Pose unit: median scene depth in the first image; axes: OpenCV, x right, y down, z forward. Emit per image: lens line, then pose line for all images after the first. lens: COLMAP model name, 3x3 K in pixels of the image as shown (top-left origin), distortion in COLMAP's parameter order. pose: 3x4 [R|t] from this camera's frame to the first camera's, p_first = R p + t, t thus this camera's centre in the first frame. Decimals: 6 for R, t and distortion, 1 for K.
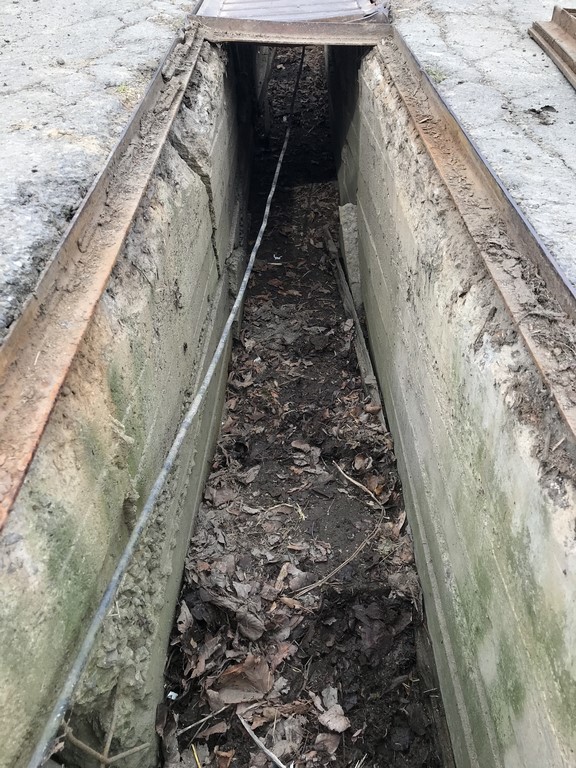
lens RADIAL K [[628.9, 0, 290.2], [0, 628.9, 384.0], [0, 0, 1]] dist [0.014353, 0.010158]
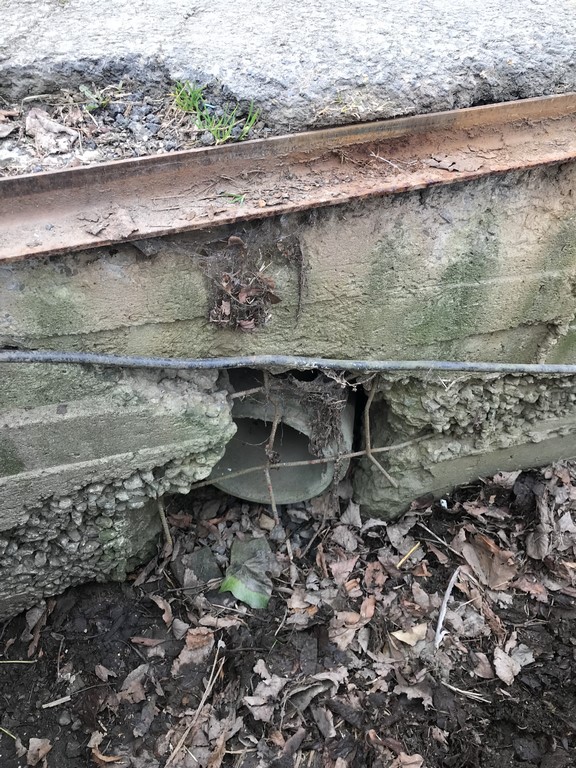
lens RADIAL K [[628.9, 0, 288.4], [0, 628.9, 384.0], [0, 0, 1]] dist [0.014353, 0.010158]
pose [[0.322654, 0.752027, -0.574760, 0.196285], [-0.646058, 0.618764, 0.446924, 0.047236], [0.691740, 0.227127, 0.685499, 0.012502]]
